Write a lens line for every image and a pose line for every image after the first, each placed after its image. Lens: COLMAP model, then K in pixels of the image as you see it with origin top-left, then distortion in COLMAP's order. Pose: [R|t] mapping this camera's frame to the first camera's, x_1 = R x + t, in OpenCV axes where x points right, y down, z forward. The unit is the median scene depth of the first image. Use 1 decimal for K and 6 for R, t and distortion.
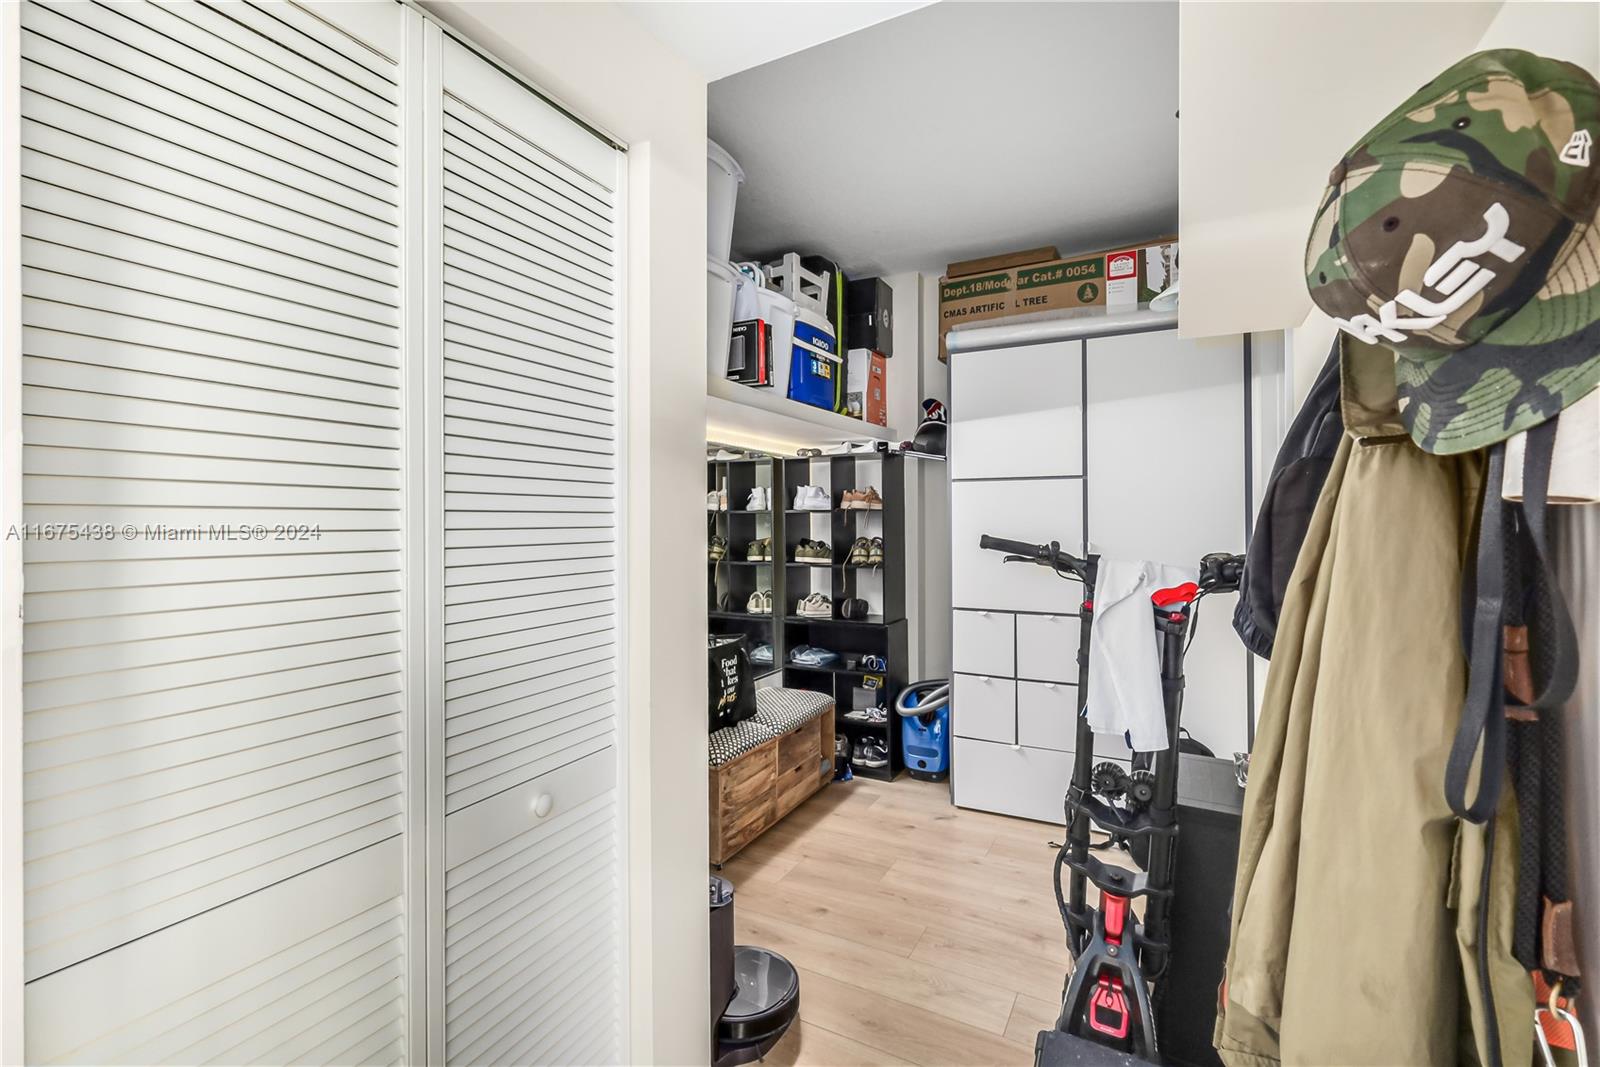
lens RADIAL K [[709.6, 0, 794.9], [0, 709.6, 516.6], [0, 0, 1]] dist [0.006229, -0.000080]
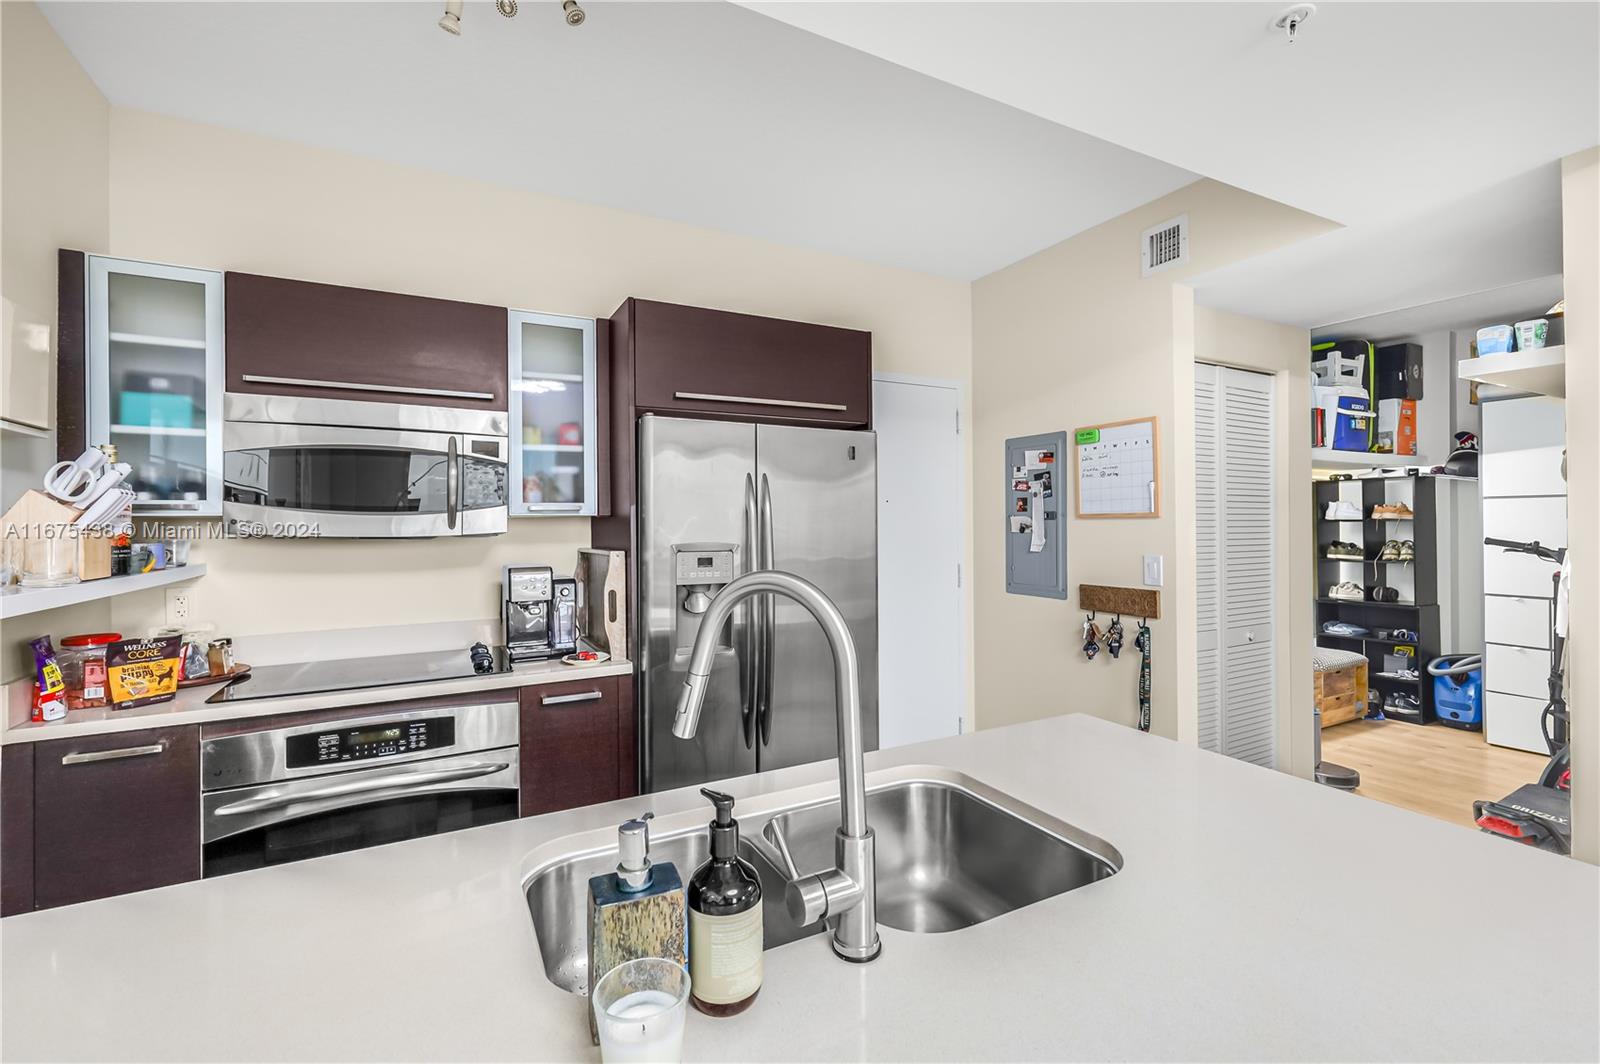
lens RADIAL K [[709.6, 0, 794.9], [0, 709.6, 515.1], [0, 0, 1]] dist [0.006229, -0.000080]
pose [[0.832803, -0.002001, -0.553566, -0.099093], [-0.003254, 0.999958, -0.008510, -0.002630], [0.553560, 0.008888, 0.832762, -0.731278]]
